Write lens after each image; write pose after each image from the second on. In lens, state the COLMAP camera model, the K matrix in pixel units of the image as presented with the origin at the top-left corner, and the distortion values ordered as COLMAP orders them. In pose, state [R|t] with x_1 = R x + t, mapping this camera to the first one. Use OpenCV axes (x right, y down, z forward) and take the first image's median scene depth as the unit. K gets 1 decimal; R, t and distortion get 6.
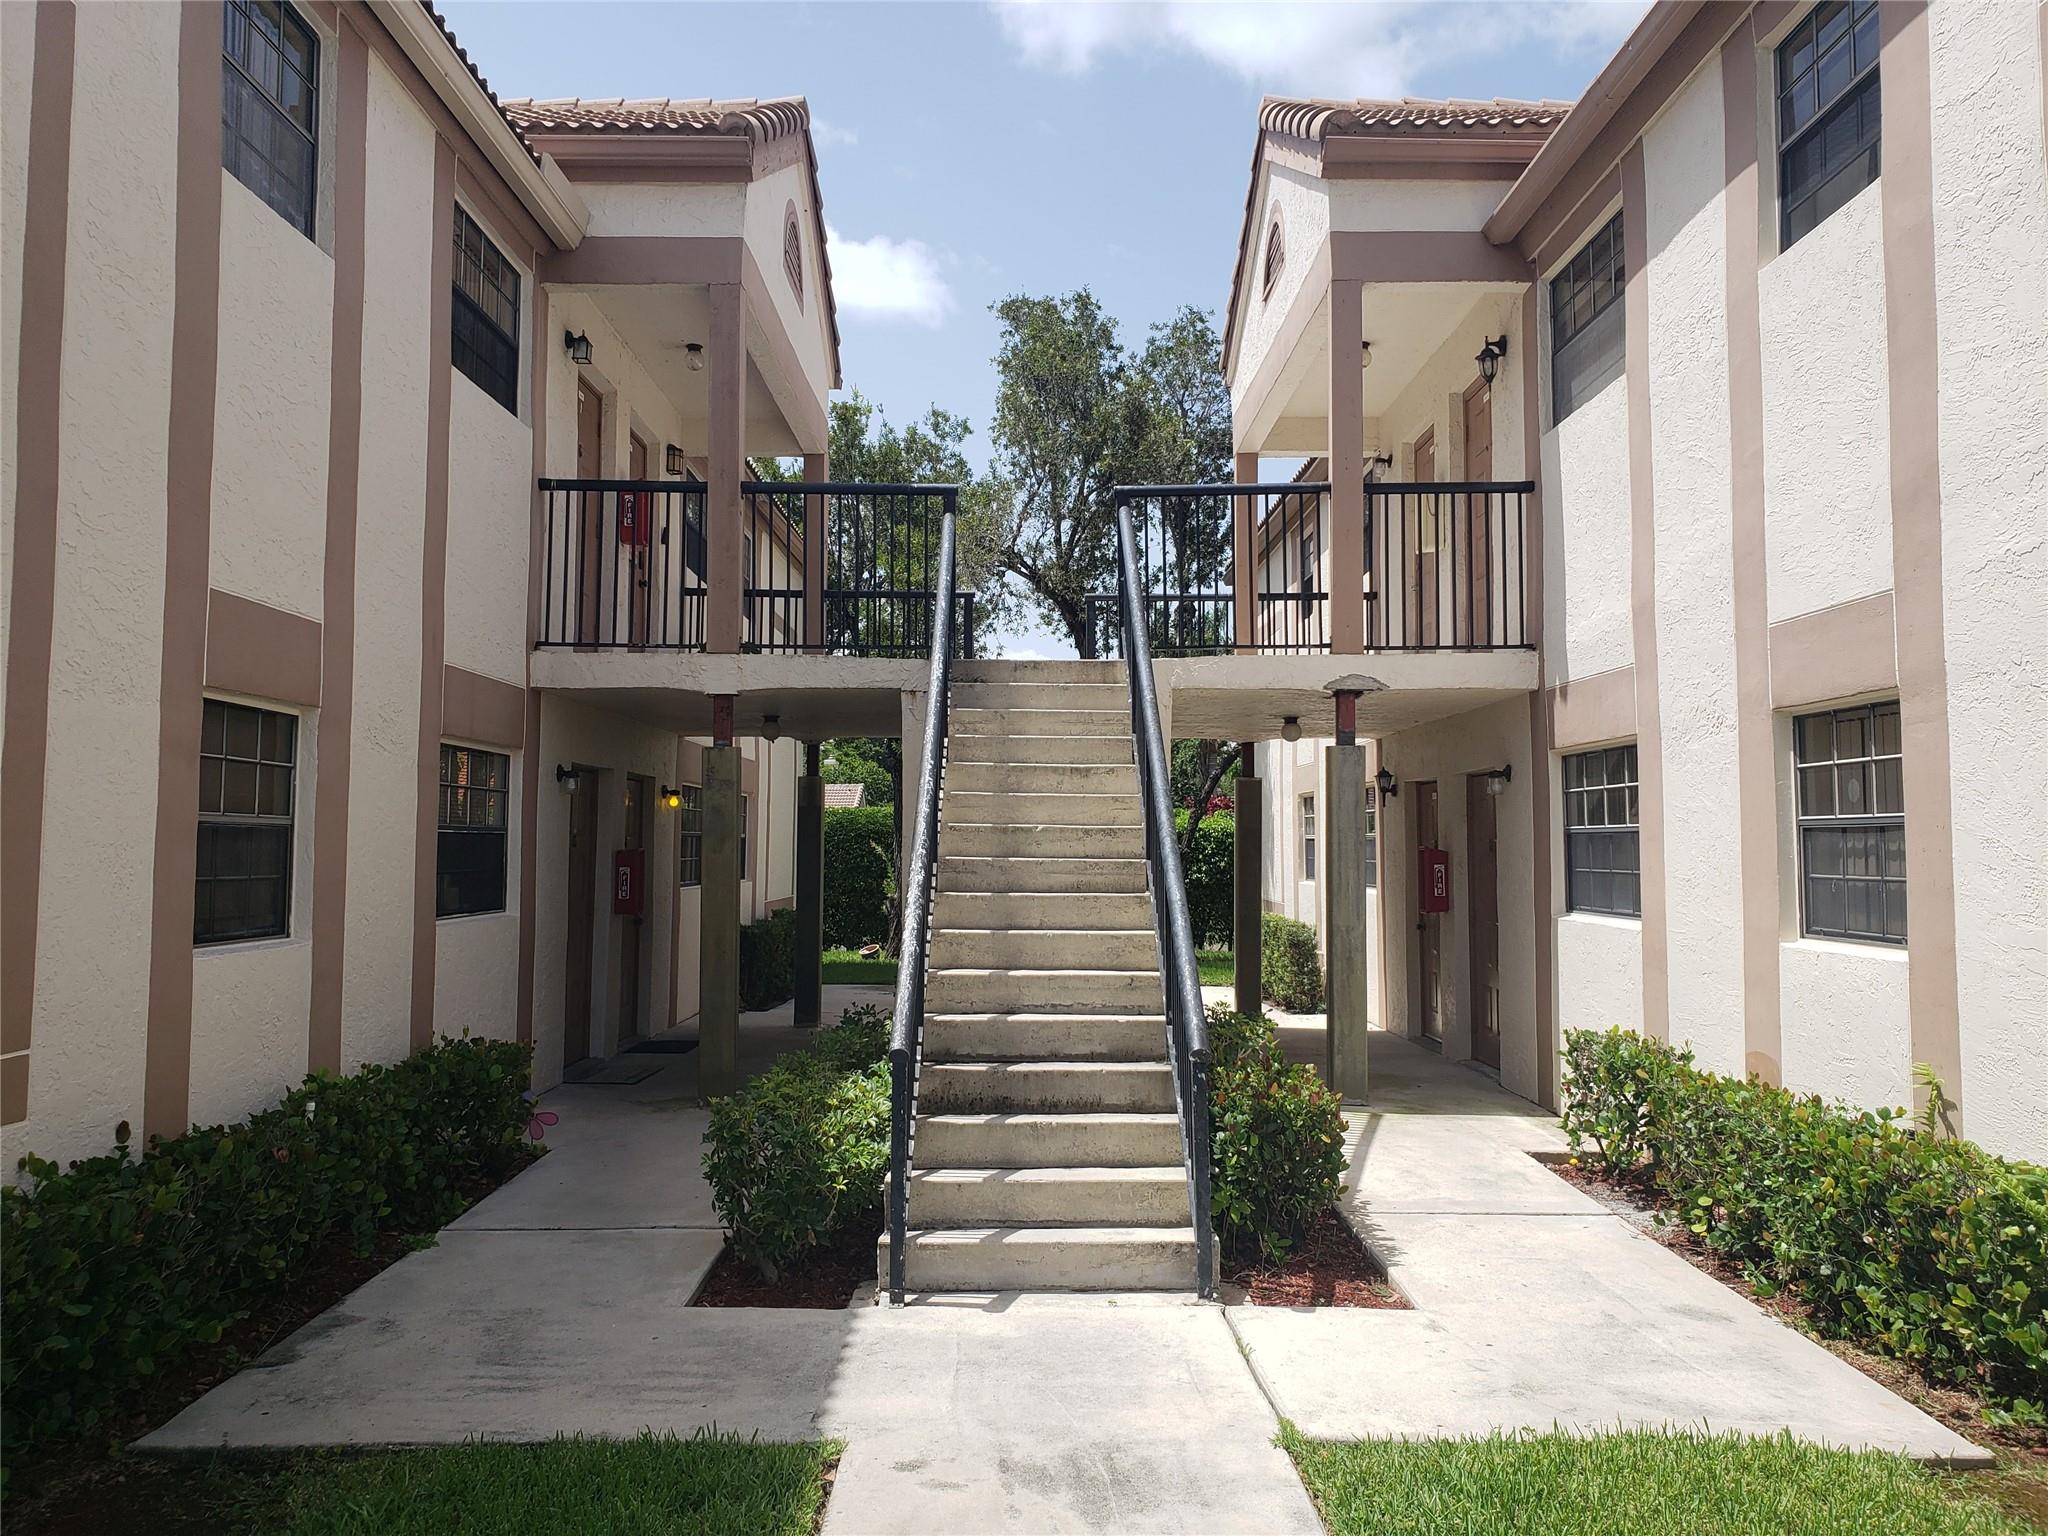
lens RADIAL K [[1587.3, 0, 1023.0], [0, 1587.3, 733.5], [0, 0, 1]] dist [0.014448, 0.013186]
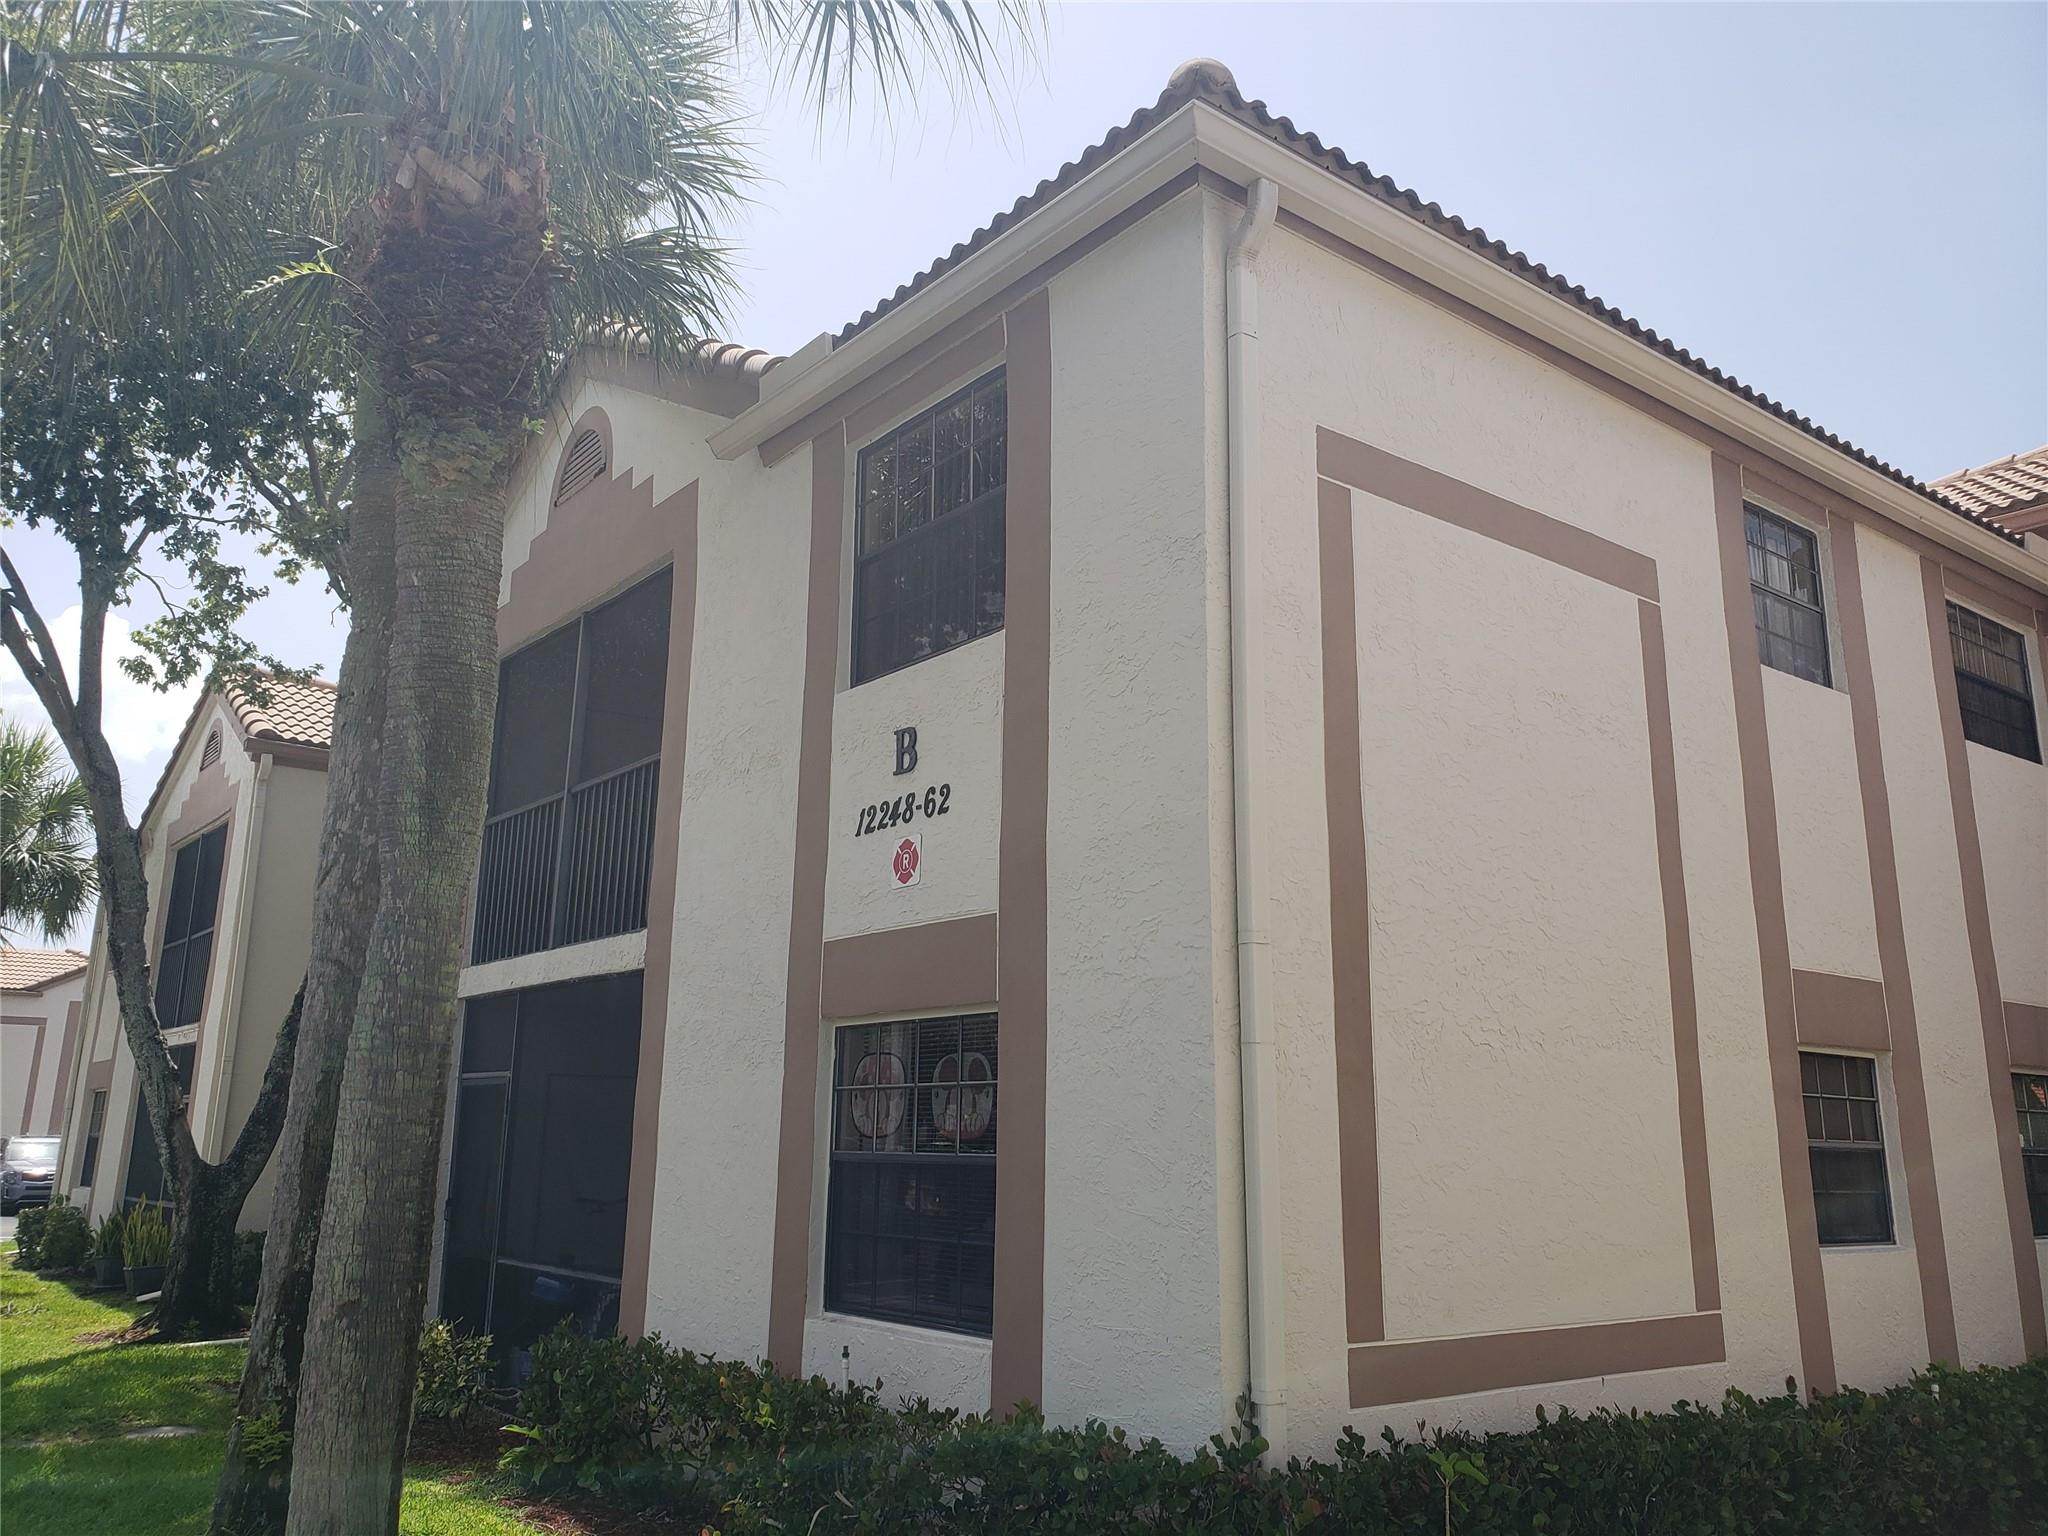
lens RADIAL K [[1587.3, 0, 1023.0], [0, 1587.3, 733.5], [0, 0, 1]] dist [0.014448, 0.013186]
pose [[0.610546, -0.185478, -0.769956, 0.172147], [0.040516, 0.978231, -0.203523, -0.038051], [0.790944, 0.093064, 0.604770, -0.356936]]
